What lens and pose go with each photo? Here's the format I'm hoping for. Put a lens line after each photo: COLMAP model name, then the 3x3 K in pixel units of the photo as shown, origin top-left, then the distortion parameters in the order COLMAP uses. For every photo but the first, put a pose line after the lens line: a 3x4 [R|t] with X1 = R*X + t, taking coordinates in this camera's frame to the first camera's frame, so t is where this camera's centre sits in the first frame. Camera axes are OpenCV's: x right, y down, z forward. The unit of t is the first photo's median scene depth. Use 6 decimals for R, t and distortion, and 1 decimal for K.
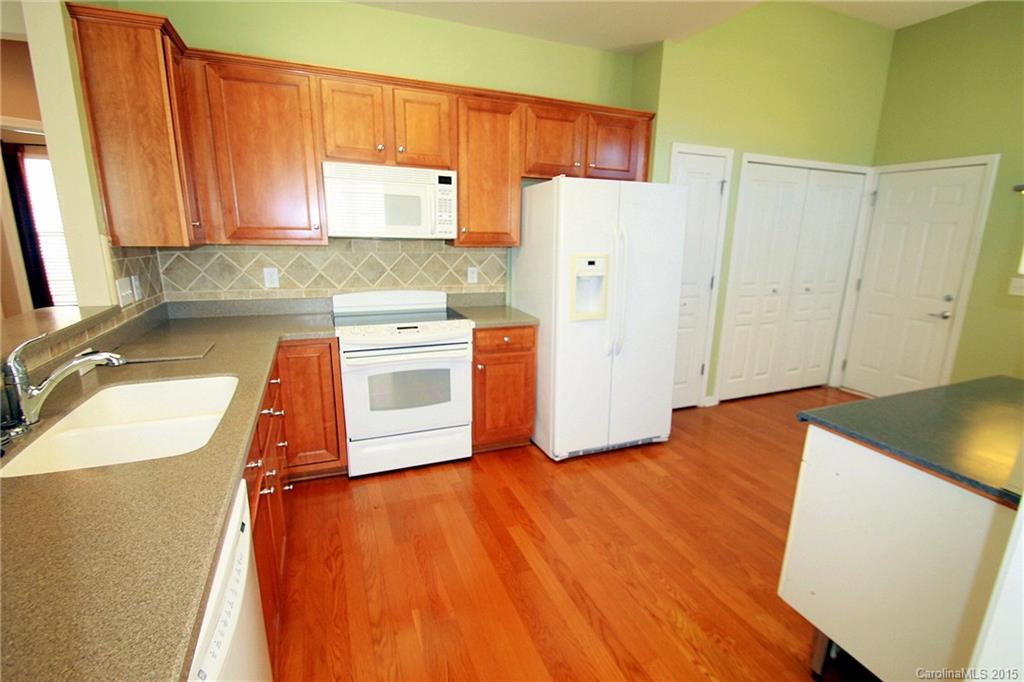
lens RADIAL K [[486.3, 0, 529.7], [0, 486.3, 347.3], [0, 0, 1]] dist [-0.000151, -0.000380]
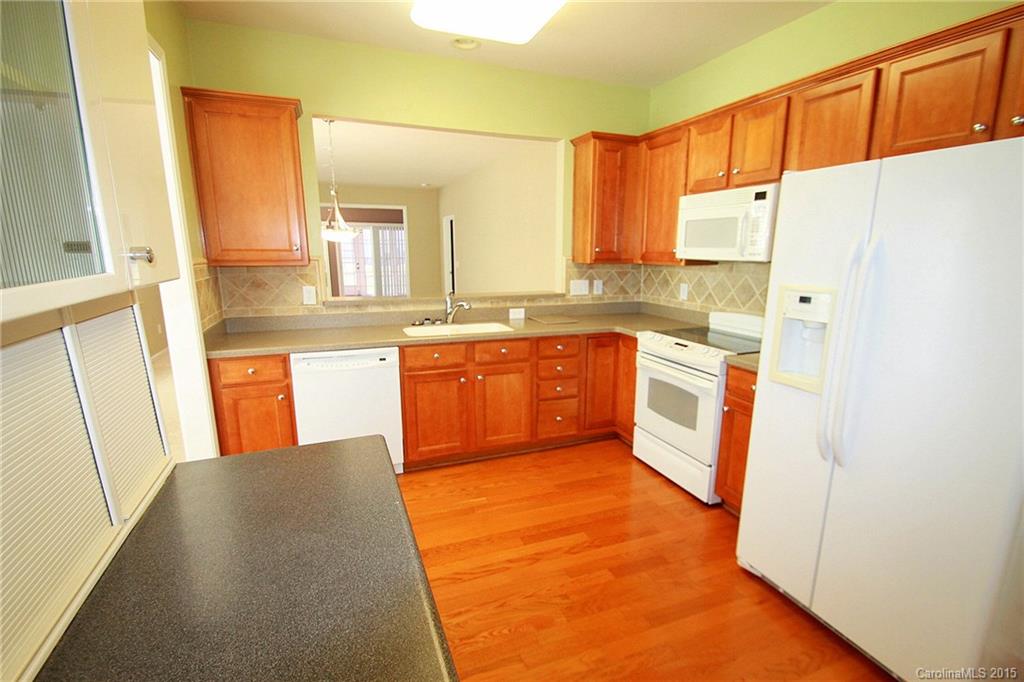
lens RADIAL K [[486.3, 0, 529.7], [0, 486.3, 347.3], [0, 0, 1]] dist [-0.000151, -0.000380]
pose [[-0.021127, 0.175933, -0.984175, 0.760208], [-0.243123, 0.953941, 0.175748, -0.134146], [0.969765, 0.242989, 0.022620, 0.641081]]
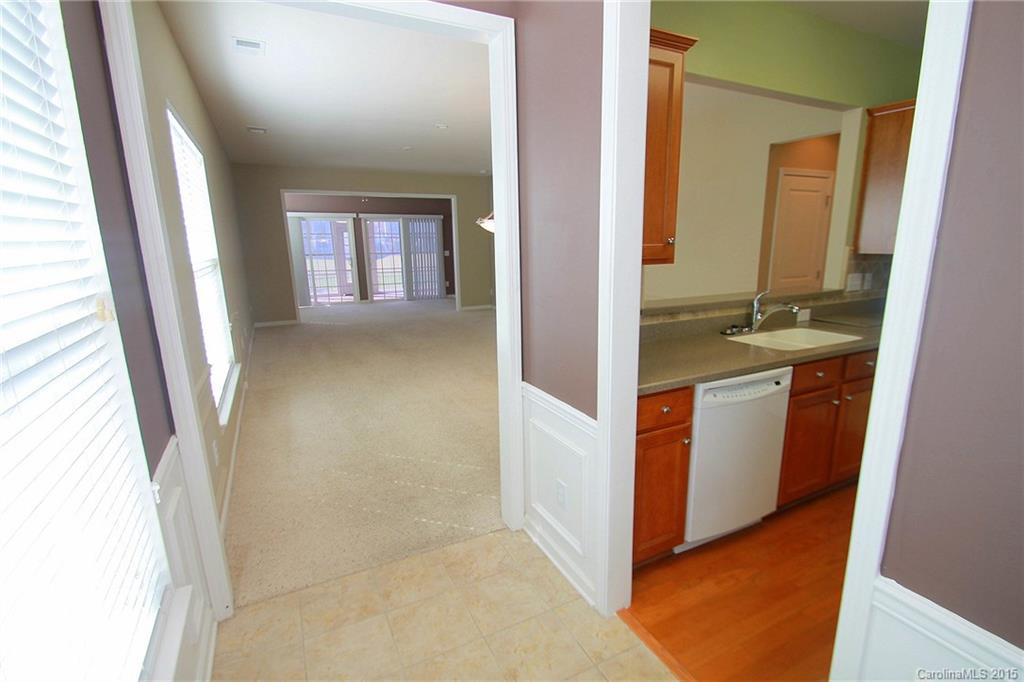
lens RADIAL K [[486.3, 0, 529.7], [0, 486.3, 347.3], [0, 0, 1]] dist [-0.000151, -0.000380]
pose [[0.077847, 0.191922, -0.978318, 0.504088], [-0.224271, 0.959516, 0.170387, 0.041669], [0.971412, 0.206145, 0.117738, -0.119407]]
